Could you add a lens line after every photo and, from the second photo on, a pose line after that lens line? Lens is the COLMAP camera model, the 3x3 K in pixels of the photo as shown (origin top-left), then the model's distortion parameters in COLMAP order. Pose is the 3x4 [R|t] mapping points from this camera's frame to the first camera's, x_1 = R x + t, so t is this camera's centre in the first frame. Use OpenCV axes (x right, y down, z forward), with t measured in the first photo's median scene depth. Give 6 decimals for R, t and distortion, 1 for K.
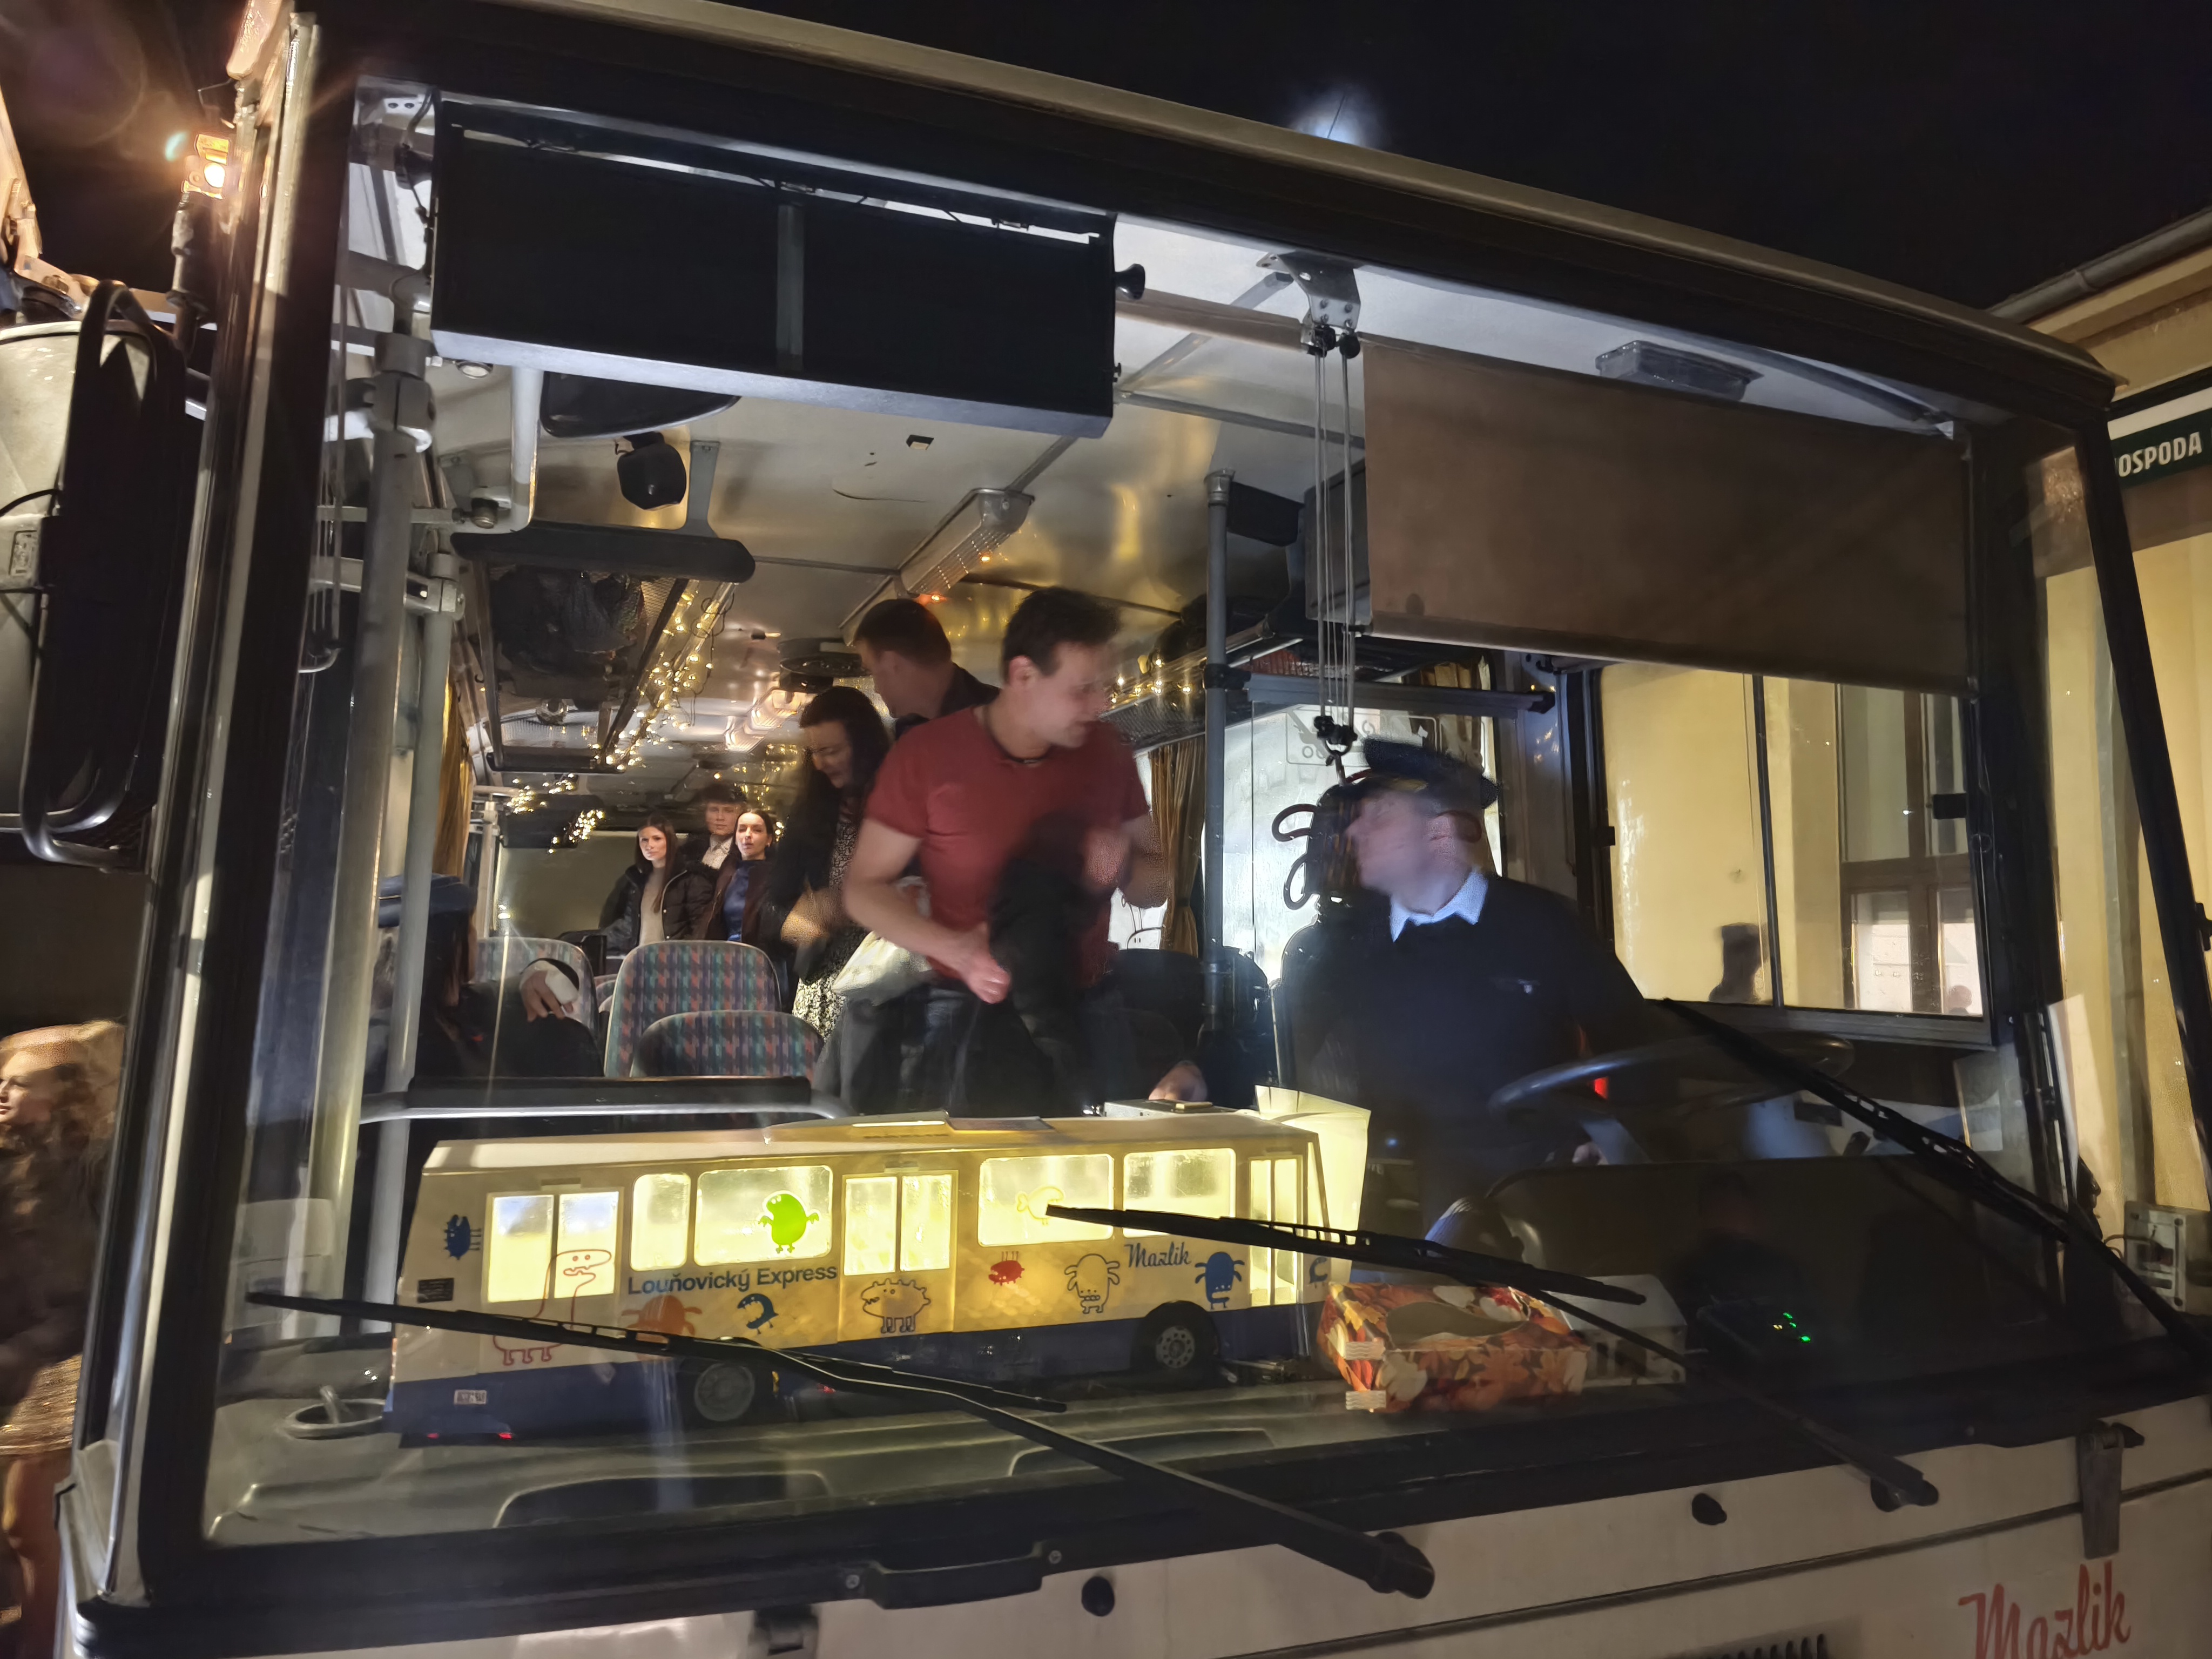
lens RADIAL K [[1495.0, 0, 1106.0], [0, 1495.0, 829.5], [0, 0, 1]] dist [0.068038, -0.064725]
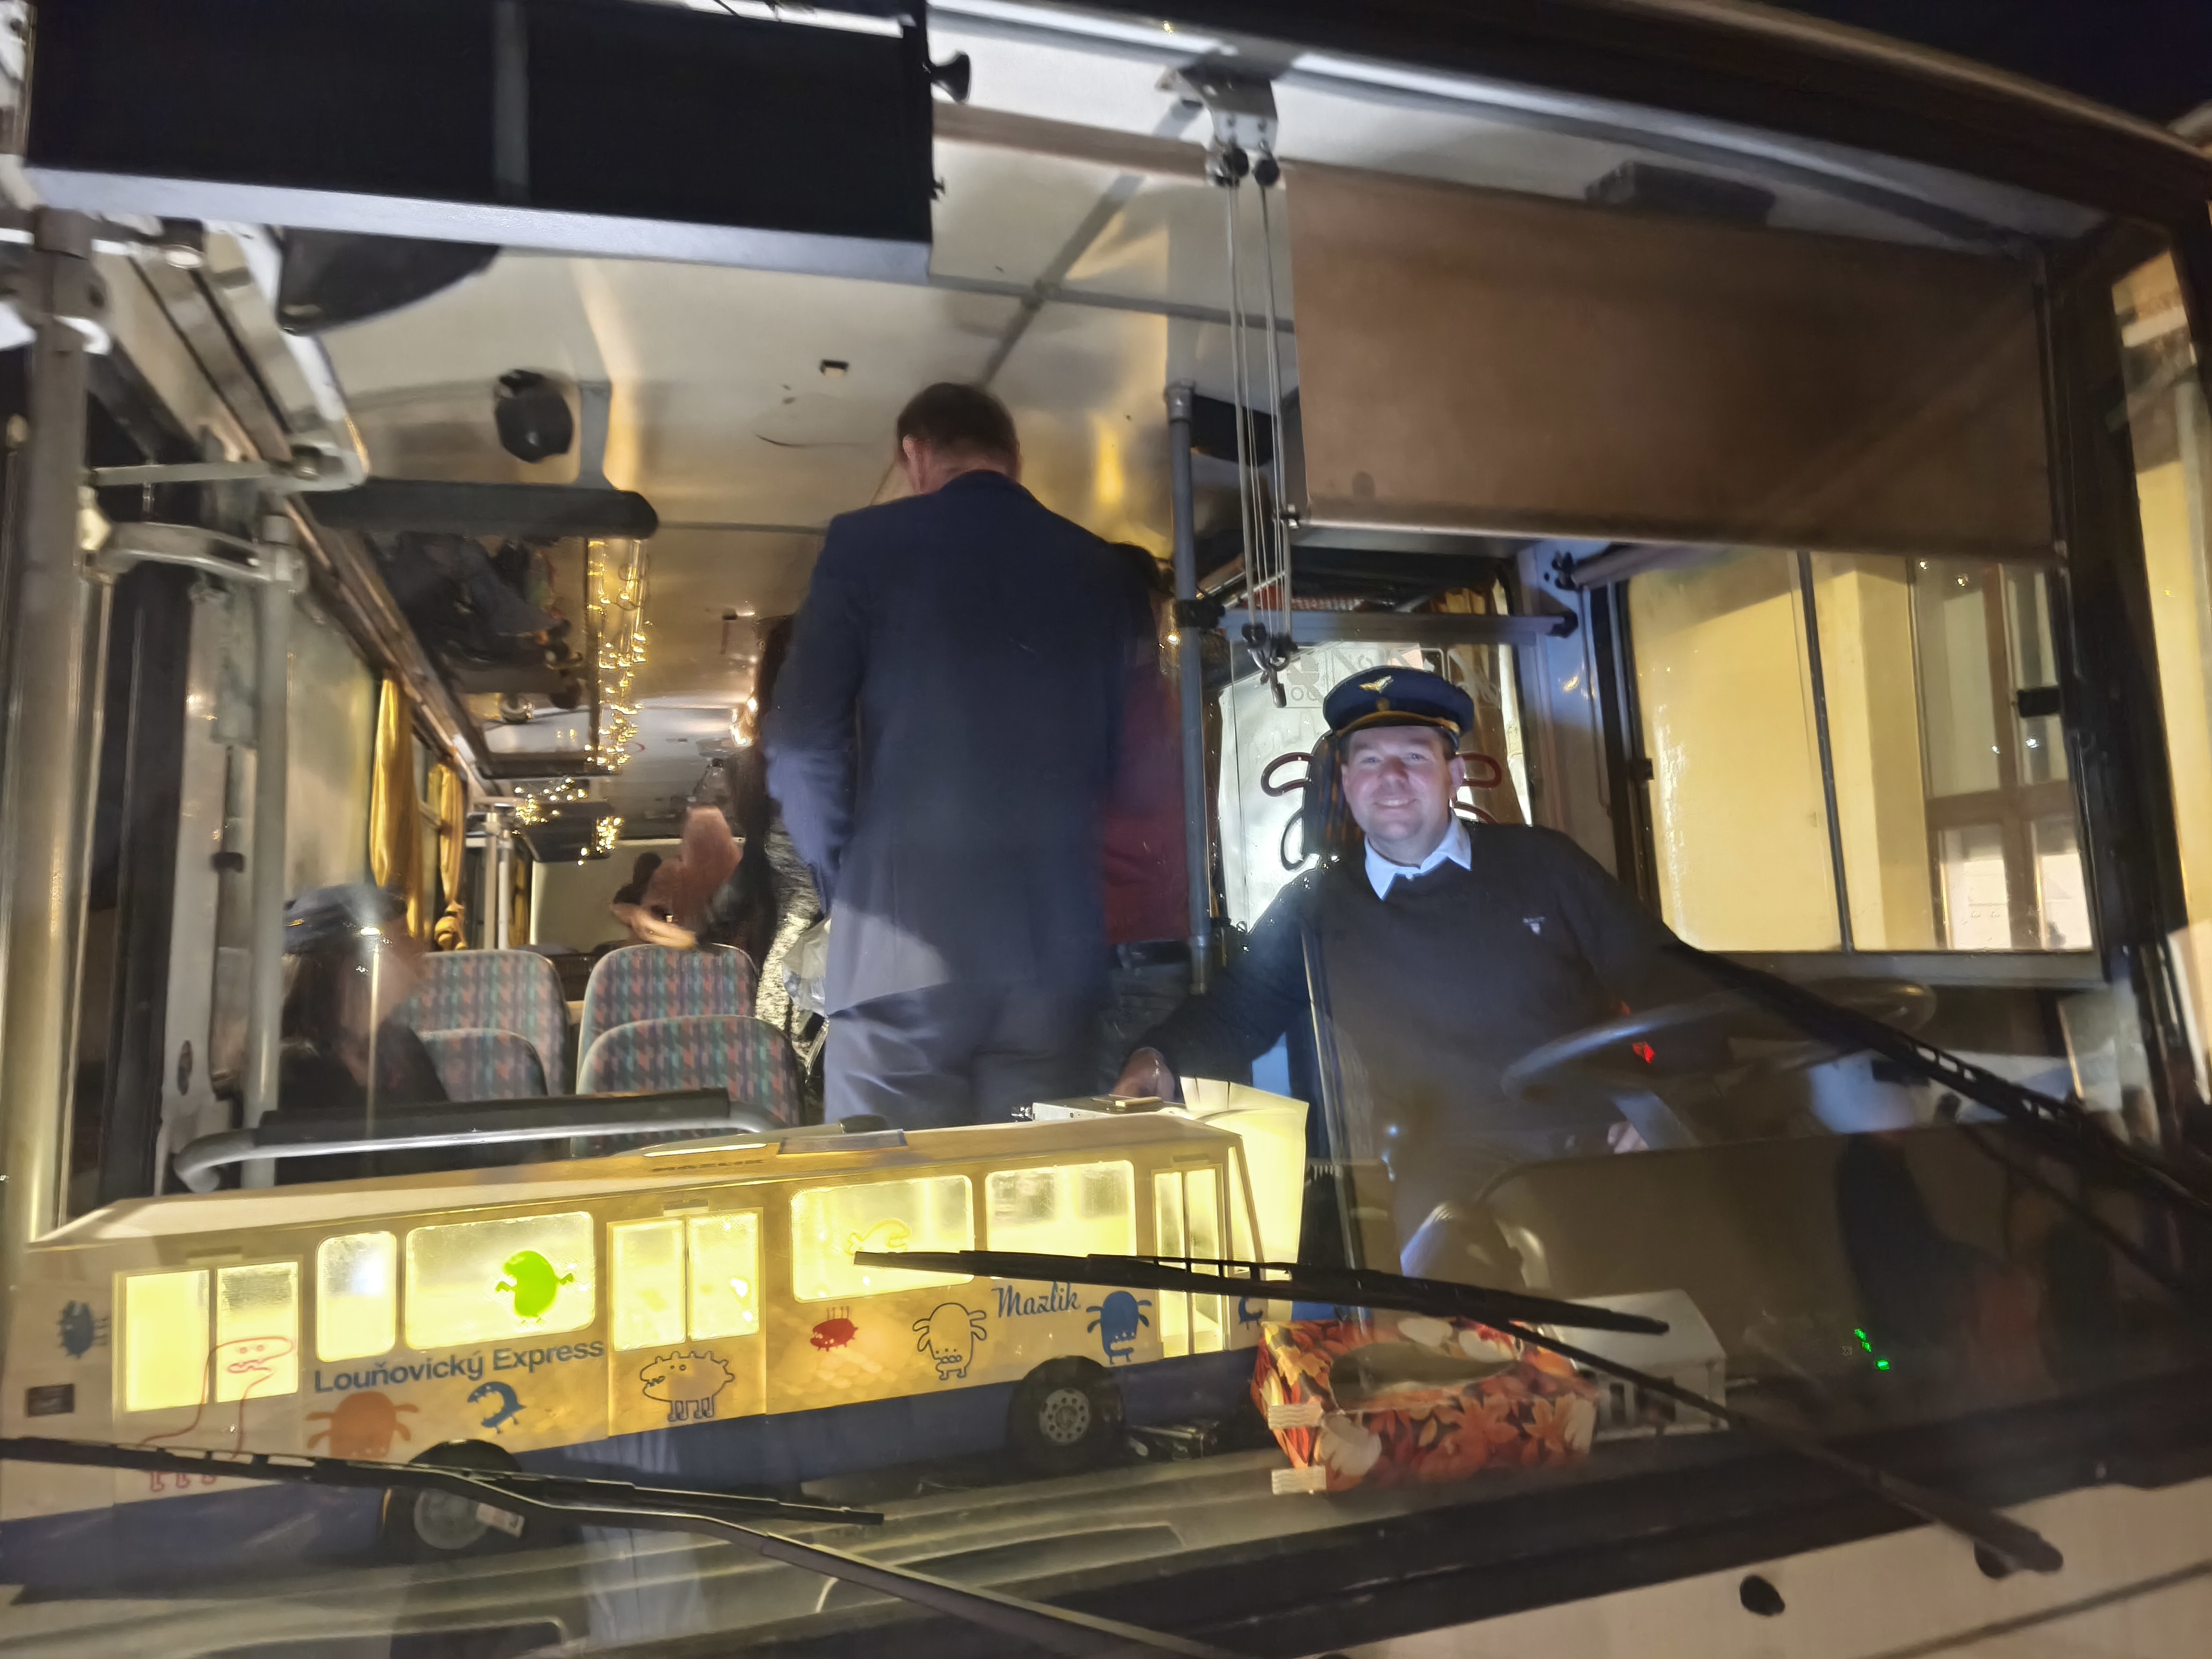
lens RADIAL K [[1509.5, 0, 1106.6], [0, 1509.5, 837.1], [0, 0, 1]] dist [0.085051, -0.091091]
pose [[0.997631, -0.055191, -0.041071, 0.109692], [0.055762, 0.998361, 0.012893, 0.030805], [0.040292, -0.015153, 0.999073, 0.195552]]
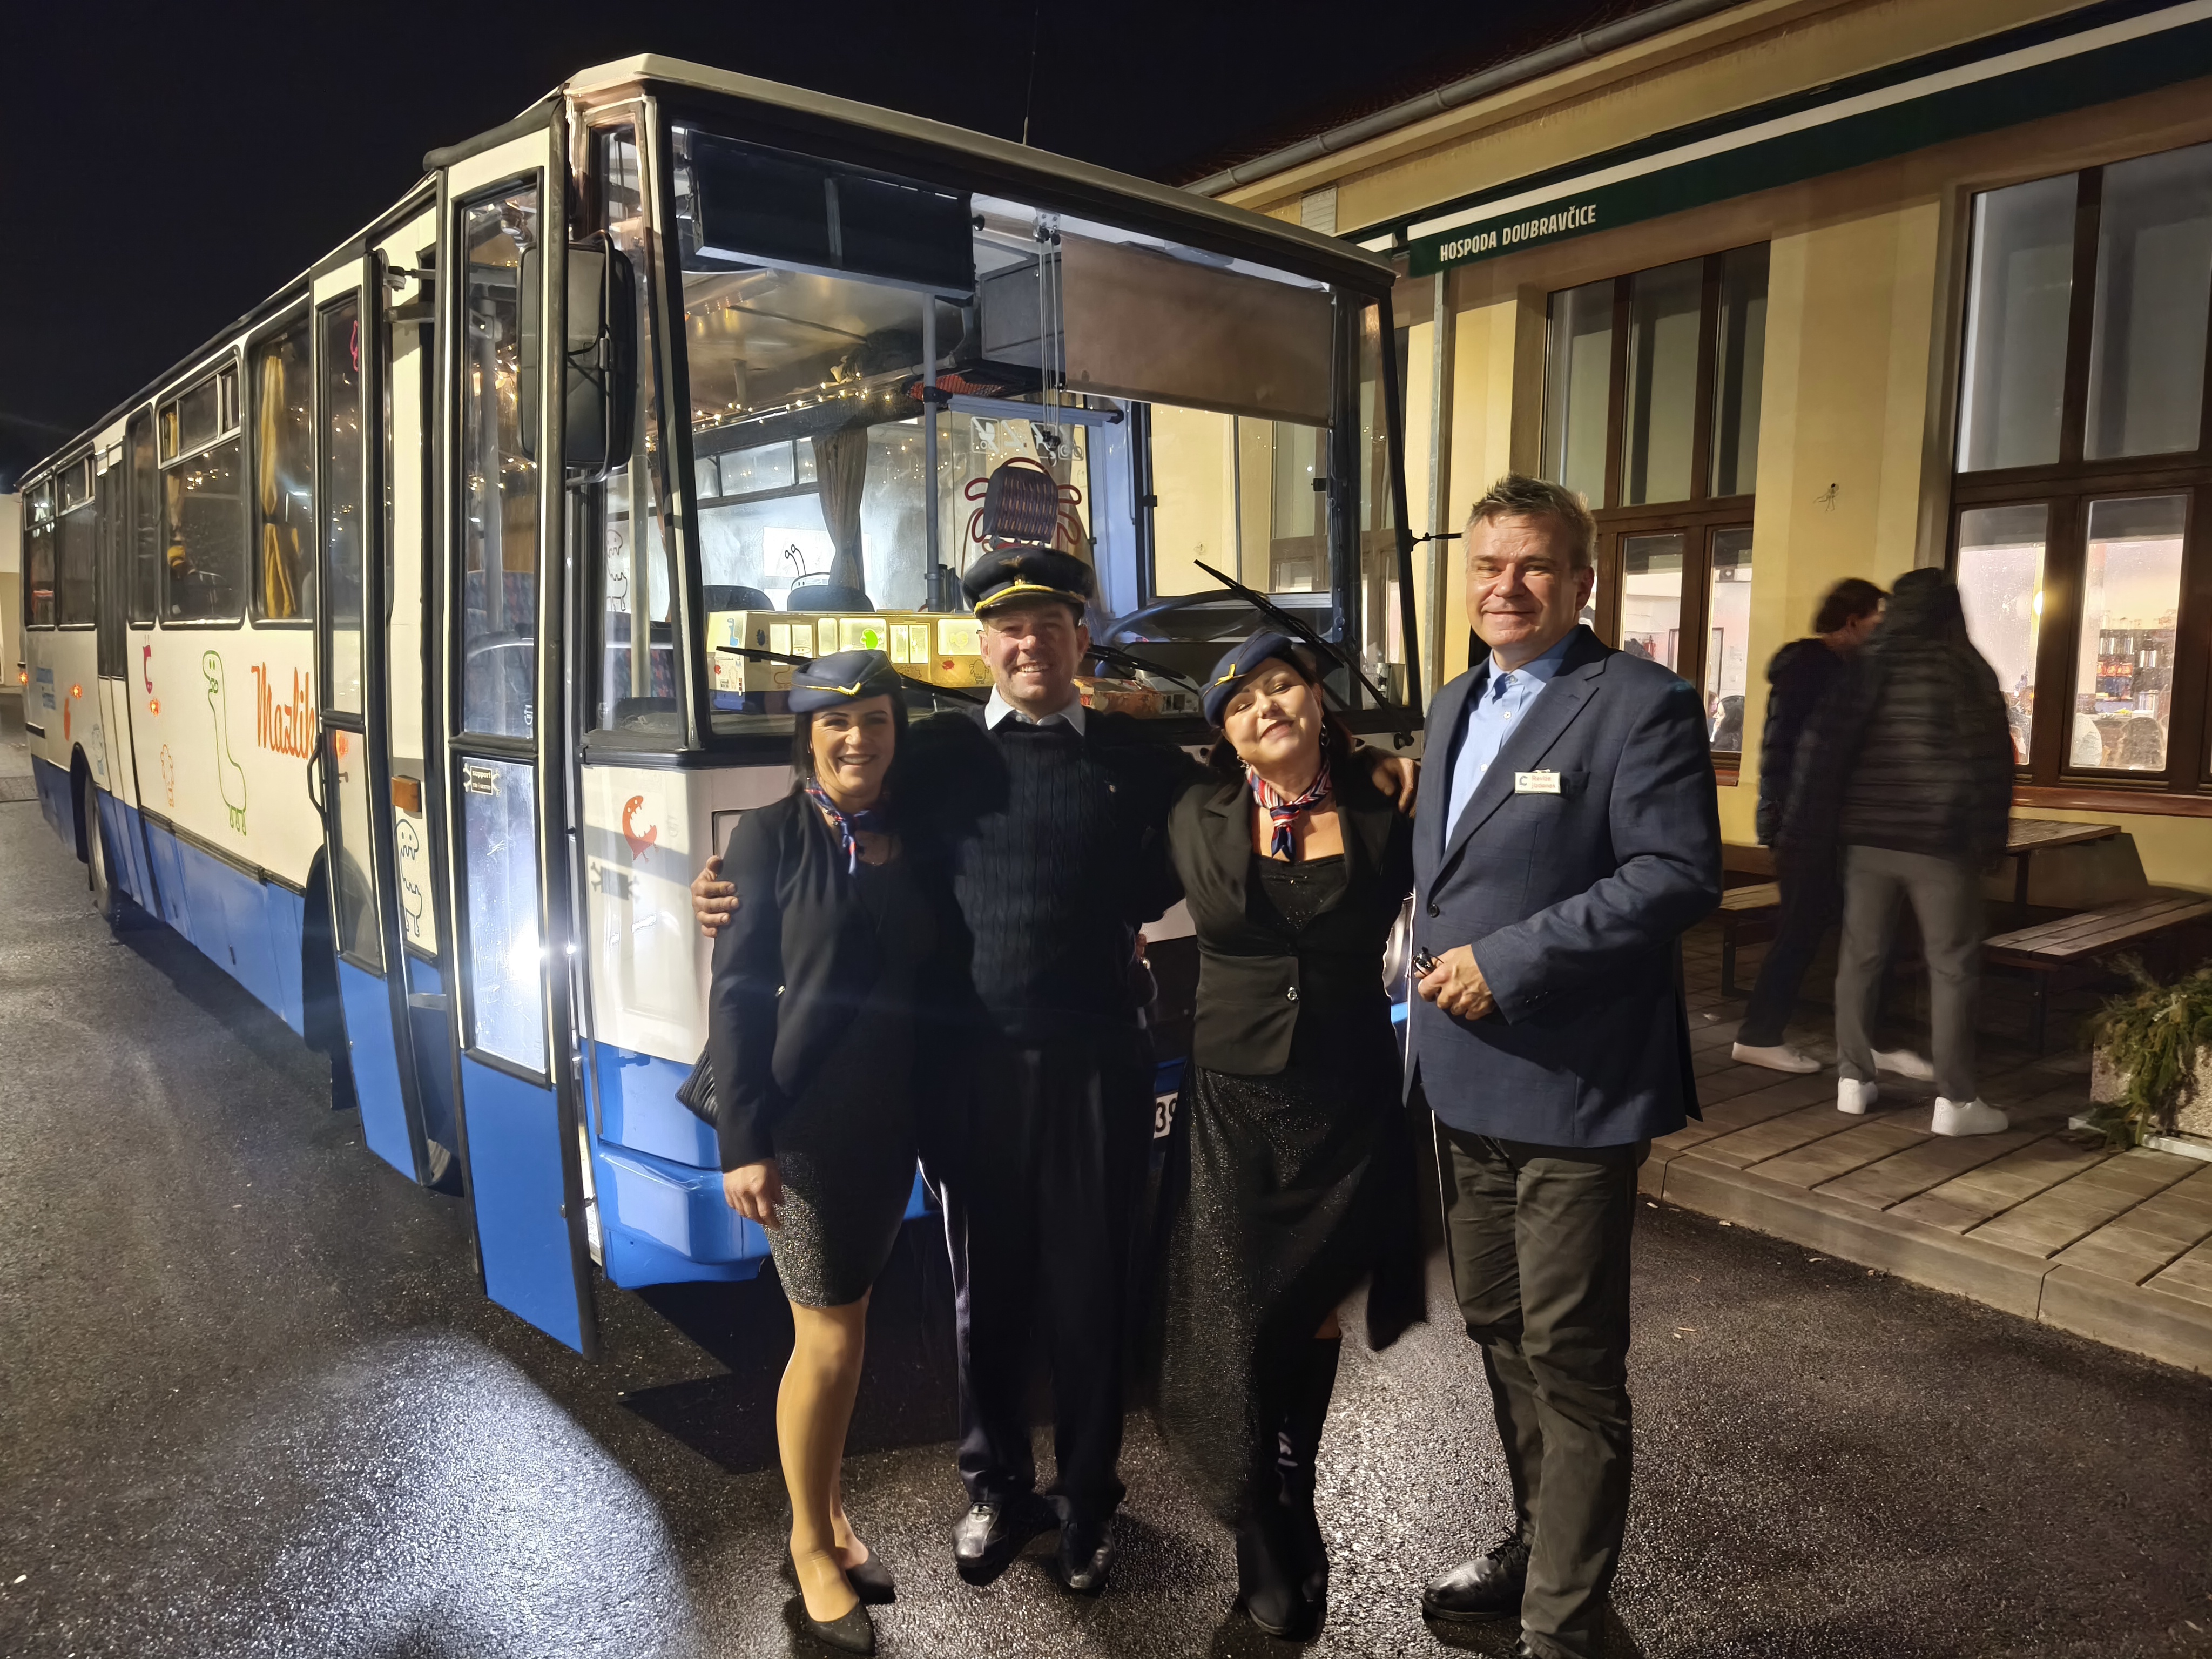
lens RADIAL K [[1495.0, 0, 1106.0], [0, 1495.0, 829.5], [0, 0, 1]] dist [0.068038, -0.064725]
pose [[0.941546, -0.057881, 0.331875, -0.595226], [-0.012796, 0.978274, 0.206920, 0.037049], [-0.336642, -0.199071, 0.920350, -1.250110]]
